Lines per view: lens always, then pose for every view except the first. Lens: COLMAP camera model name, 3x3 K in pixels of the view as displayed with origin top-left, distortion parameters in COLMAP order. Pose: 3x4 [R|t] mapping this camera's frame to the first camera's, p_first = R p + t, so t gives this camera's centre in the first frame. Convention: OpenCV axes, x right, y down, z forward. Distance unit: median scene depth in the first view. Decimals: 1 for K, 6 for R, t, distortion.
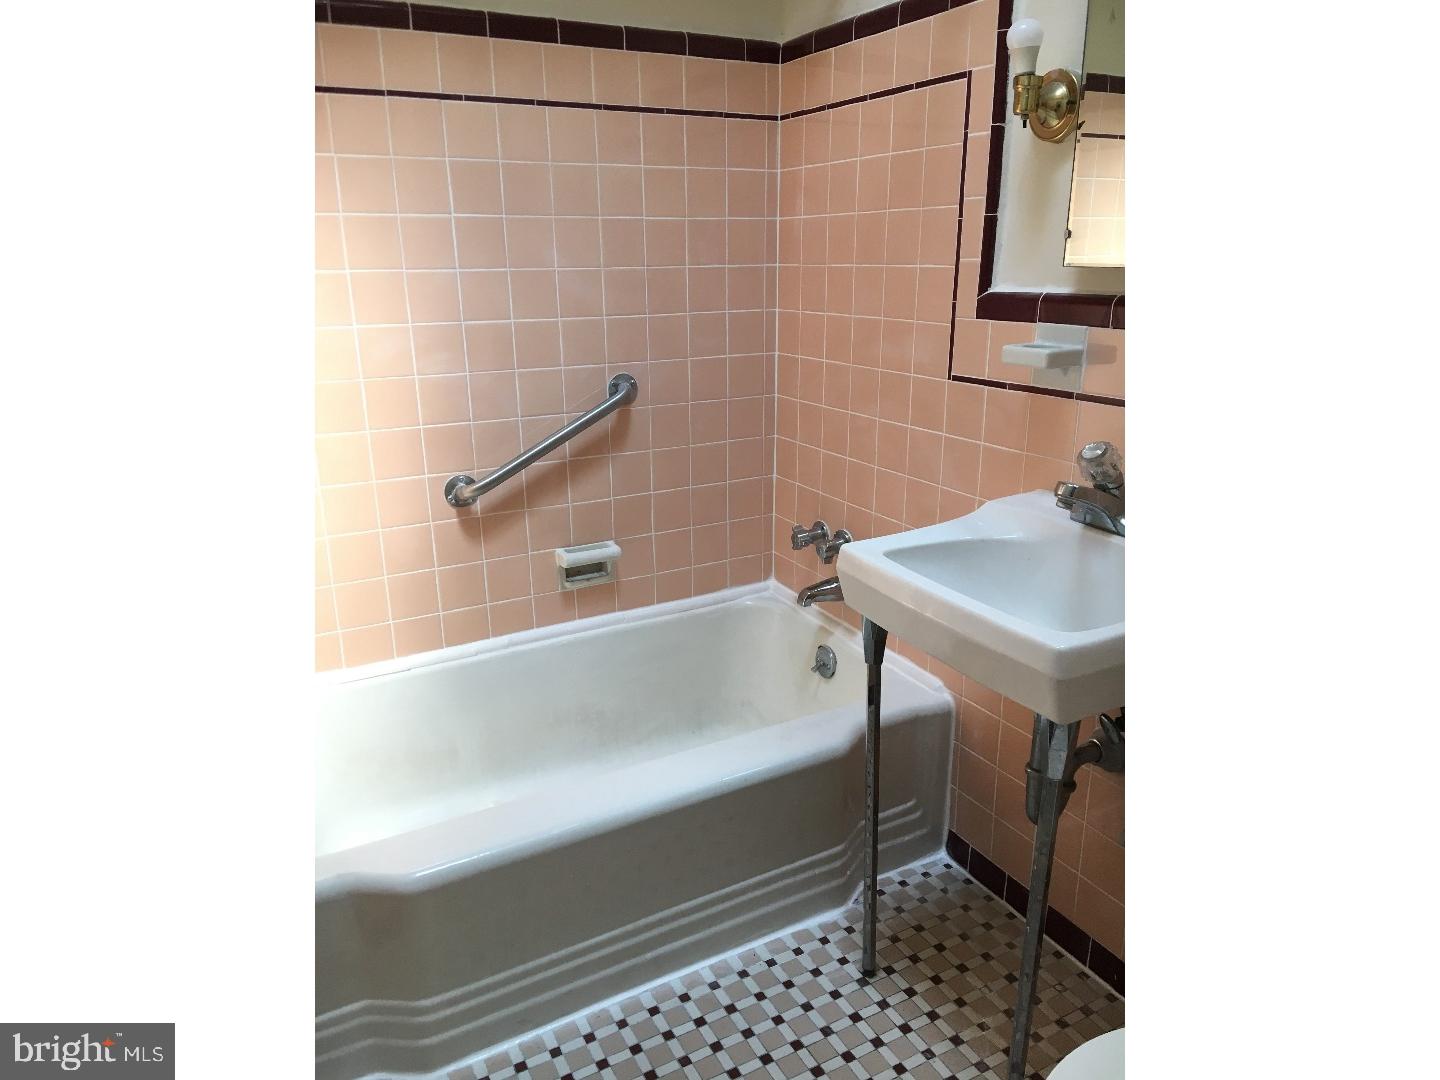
lens RADIAL K [[930.9, 0, 717.3], [0, 930.9, 545.2], [0, 0, 1]] dist [0.083093, -0.107657]
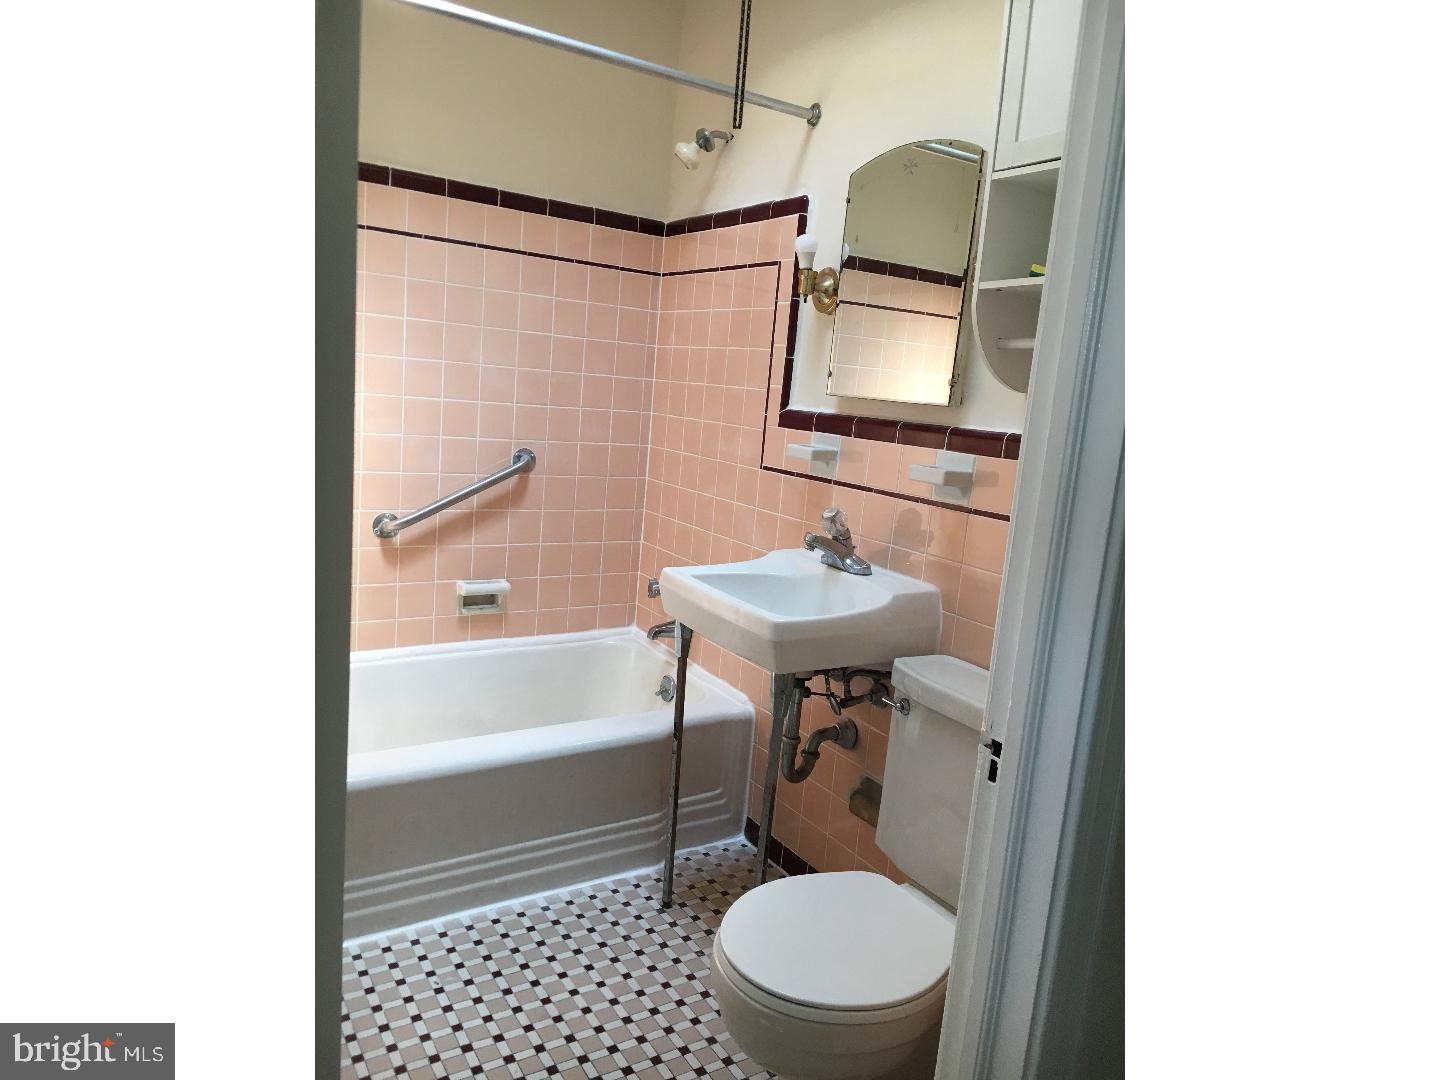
lens RADIAL K [[930.9, 0, 717.3], [0, 930.9, 545.2], [0, 0, 1]] dist [0.083093, -0.107657]
pose [[0.992879, 0.081216, 0.087156, 0.065209], [-0.069209, 0.988710, -0.132902, 0.109763], [-0.096966, 0.125924, 0.987290, -0.304287]]
